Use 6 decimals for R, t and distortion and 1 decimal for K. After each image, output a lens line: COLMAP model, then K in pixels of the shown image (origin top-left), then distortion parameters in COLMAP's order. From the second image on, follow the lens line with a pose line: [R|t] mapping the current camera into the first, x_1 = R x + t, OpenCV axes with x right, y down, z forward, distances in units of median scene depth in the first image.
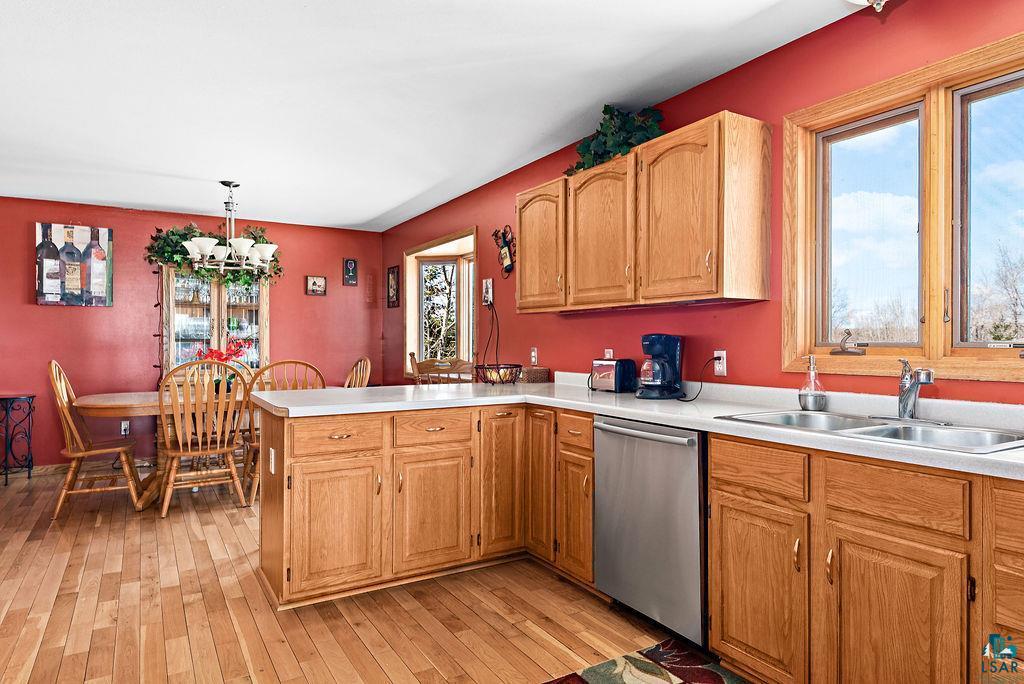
lens RADIAL K [[611.9, 0, 516.7], [0, 611.9, 345.1], [0, 0, 1]] dist [-0.003922, -0.002363]
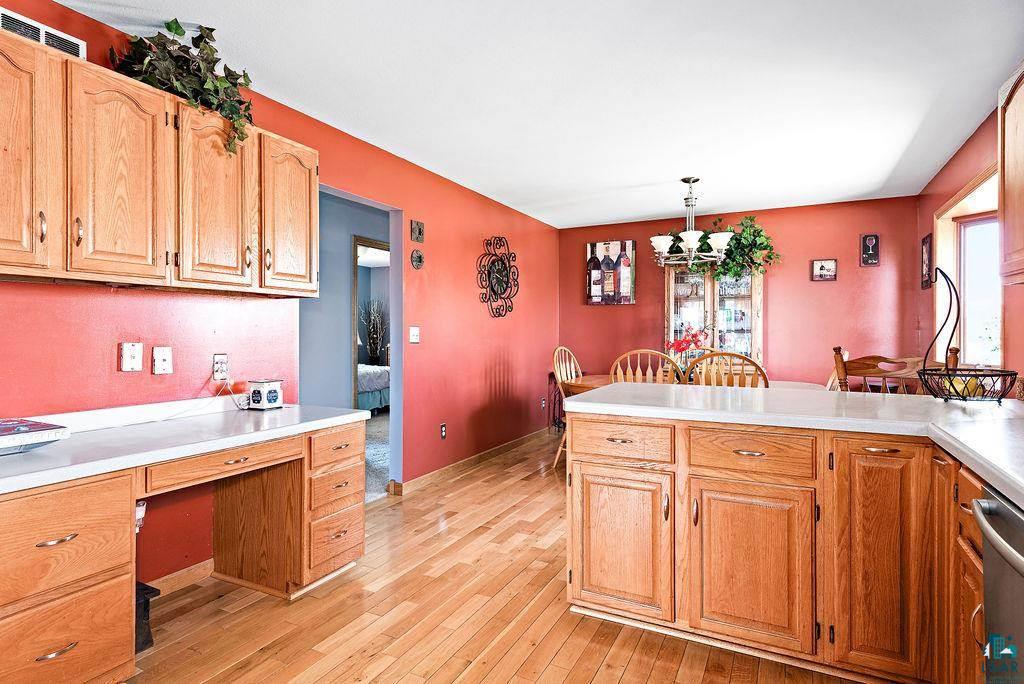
lens RADIAL K [[546.2, 0, 511.6], [0, 546.2, 335.8], [0, 0, 1]] dist [0.007429, -0.004429]
pose [[0.525302, 0.003694, -0.850908, 0.145205], [-0.002609, 0.999993, 0.002730, -0.001500], [0.850912, 0.000786, 0.525308, 0.226097]]
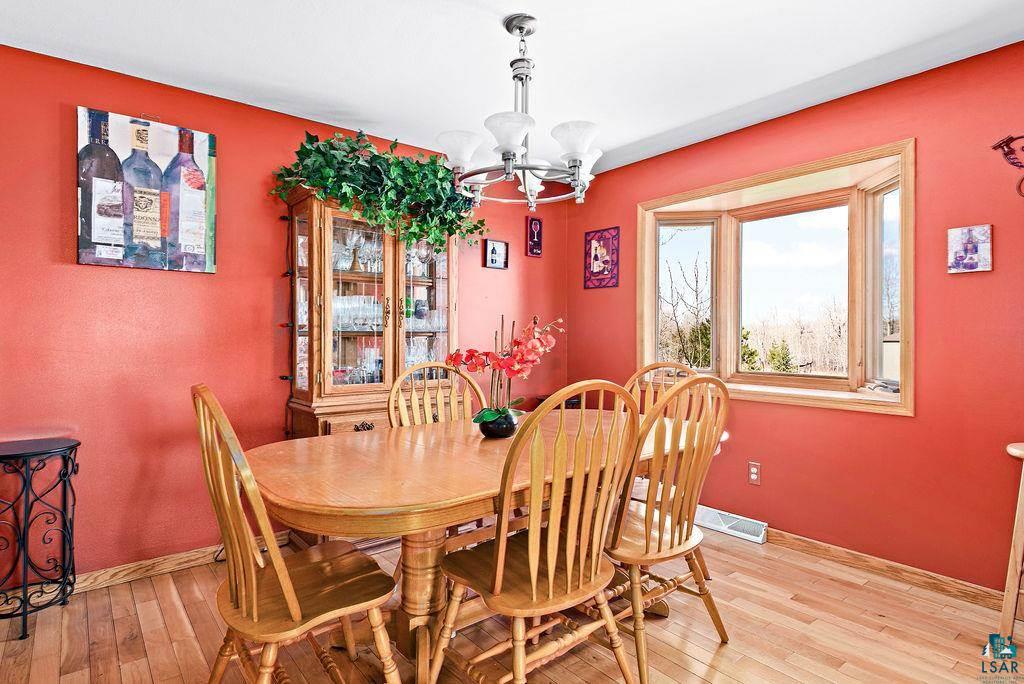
lens RADIAL K [[546.2, 0, 511.9], [0, 546.2, 336.9], [0, 0, 1]] dist [0.007429, -0.004429]
pose [[0.993108, 0.002822, 0.117167, -0.470499], [-0.002362, 0.999989, -0.004069, -0.003132], [-0.117177, 0.003764, 0.993104, 0.488953]]
